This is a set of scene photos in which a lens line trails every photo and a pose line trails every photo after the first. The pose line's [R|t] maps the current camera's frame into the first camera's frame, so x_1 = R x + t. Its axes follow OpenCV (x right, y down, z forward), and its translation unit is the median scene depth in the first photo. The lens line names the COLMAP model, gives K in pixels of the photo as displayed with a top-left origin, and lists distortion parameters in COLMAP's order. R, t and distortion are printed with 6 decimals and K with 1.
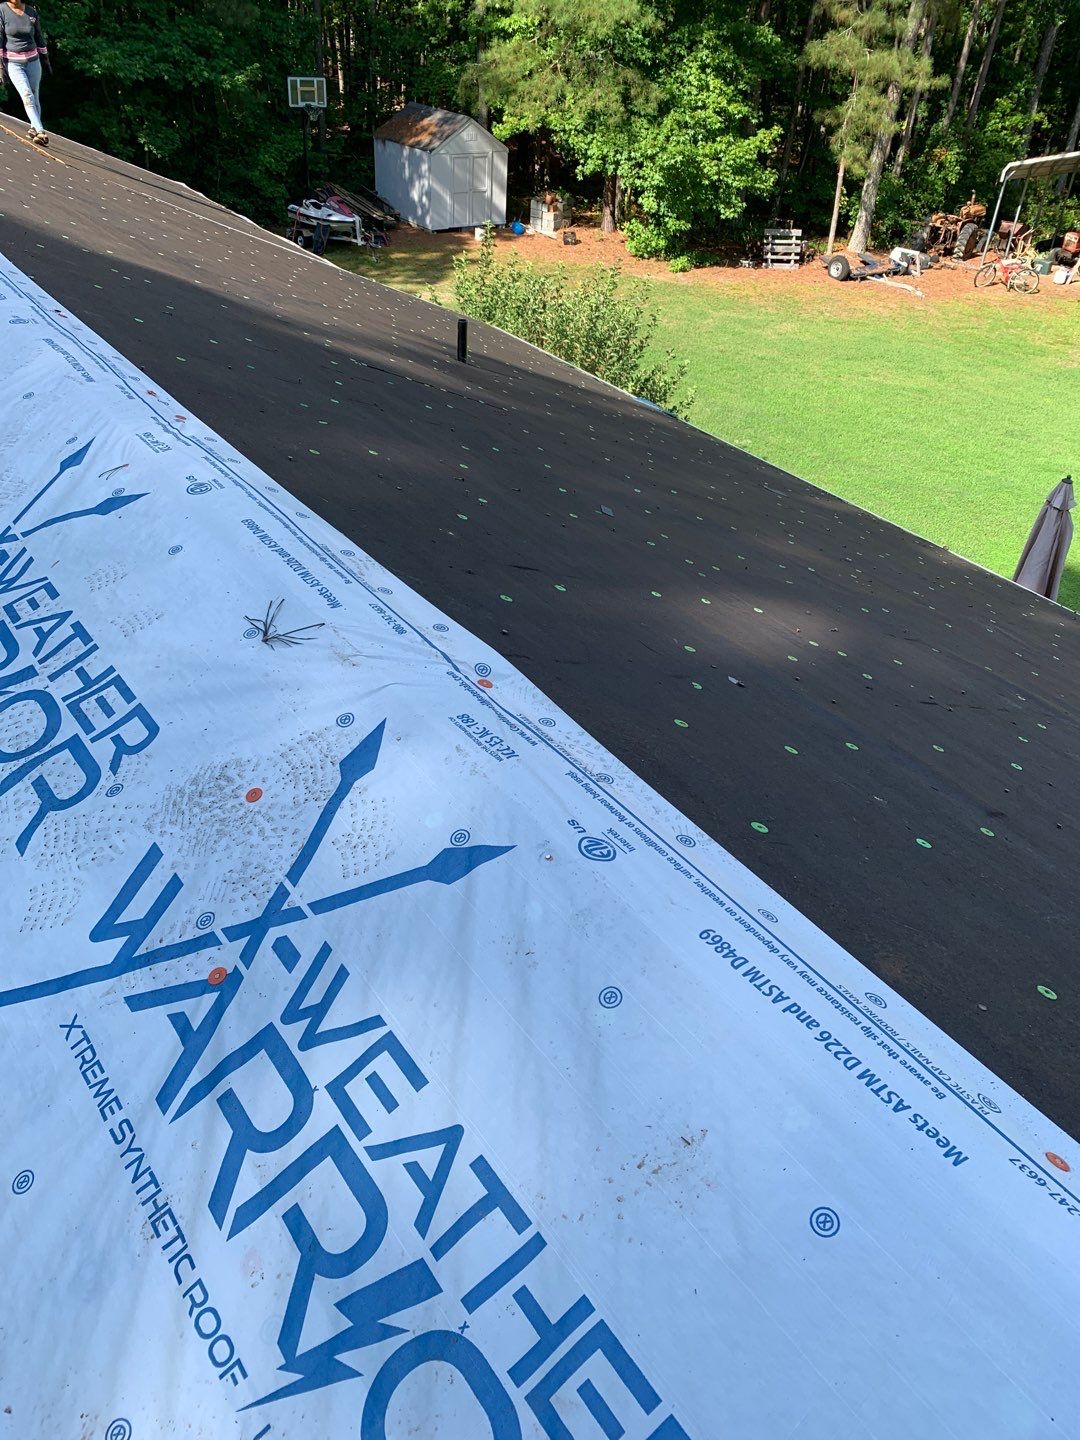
lens RADIAL K [[1100.4, 0, 541.5], [0, 1100.4, 691.9], [0, 0, 1]] dist [0.031977, -0.032723]
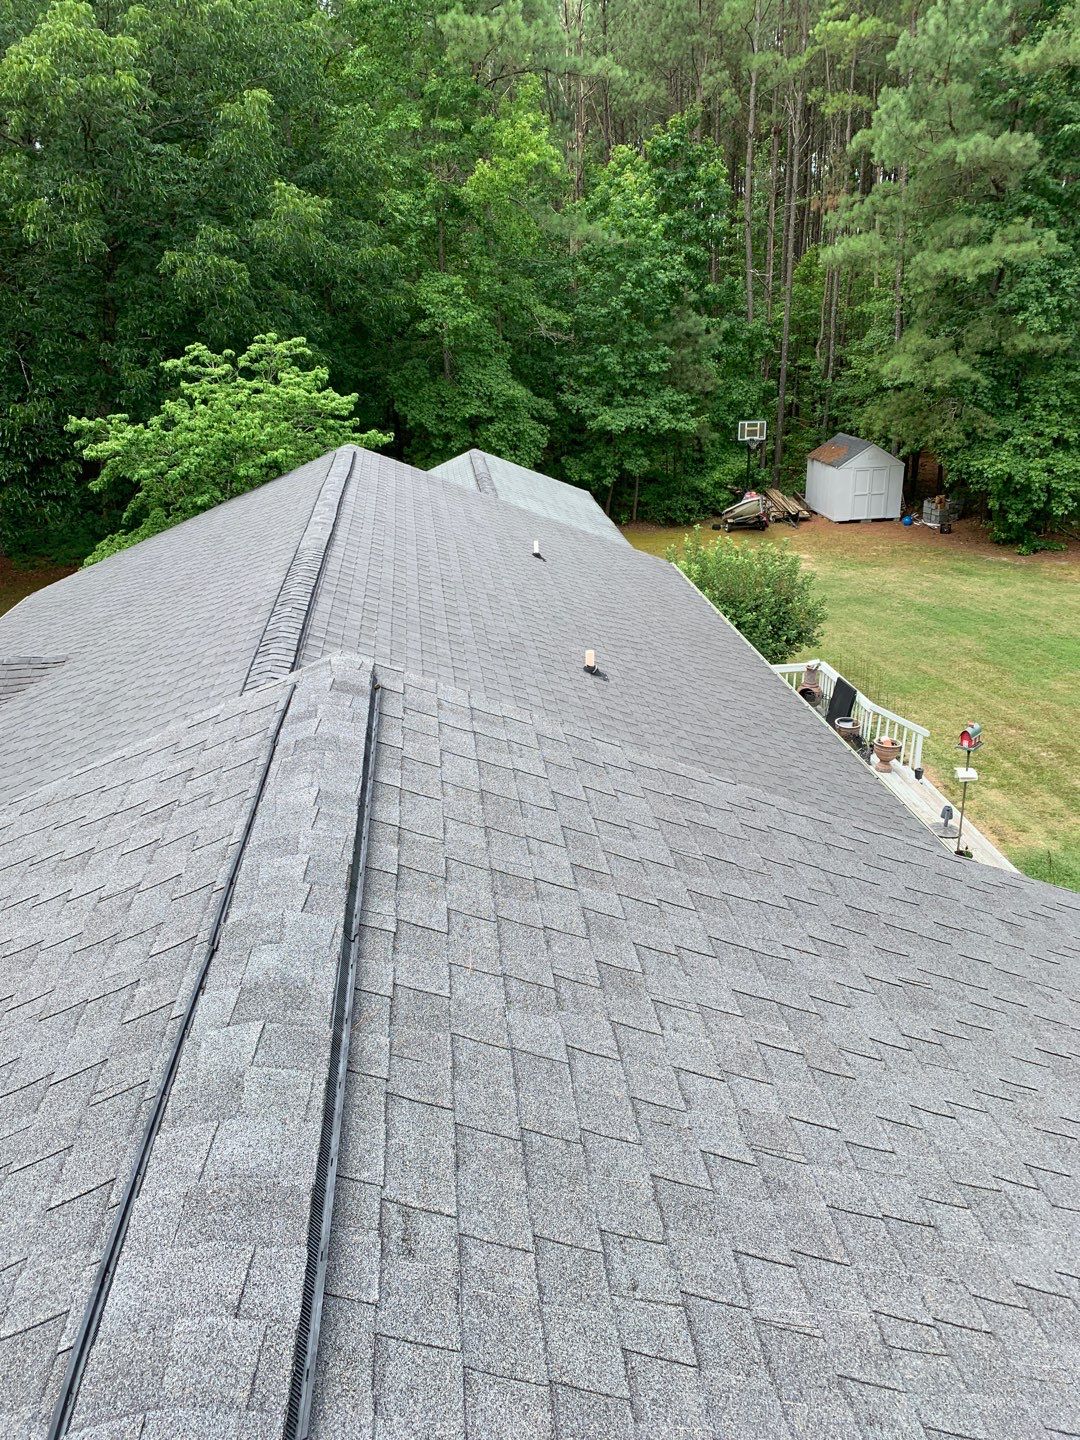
lens RADIAL K [[1100.4, 0, 545.2], [0, 1100.4, 704.3], [0, 0, 1]] dist [0.031977, -0.032723]
pose [[0.864232, 0.094917, -0.494059, 0.286722], [-0.208589, 0.961259, -0.180198, 0.109412], [0.457815, 0.258788, 0.850549, -0.239499]]
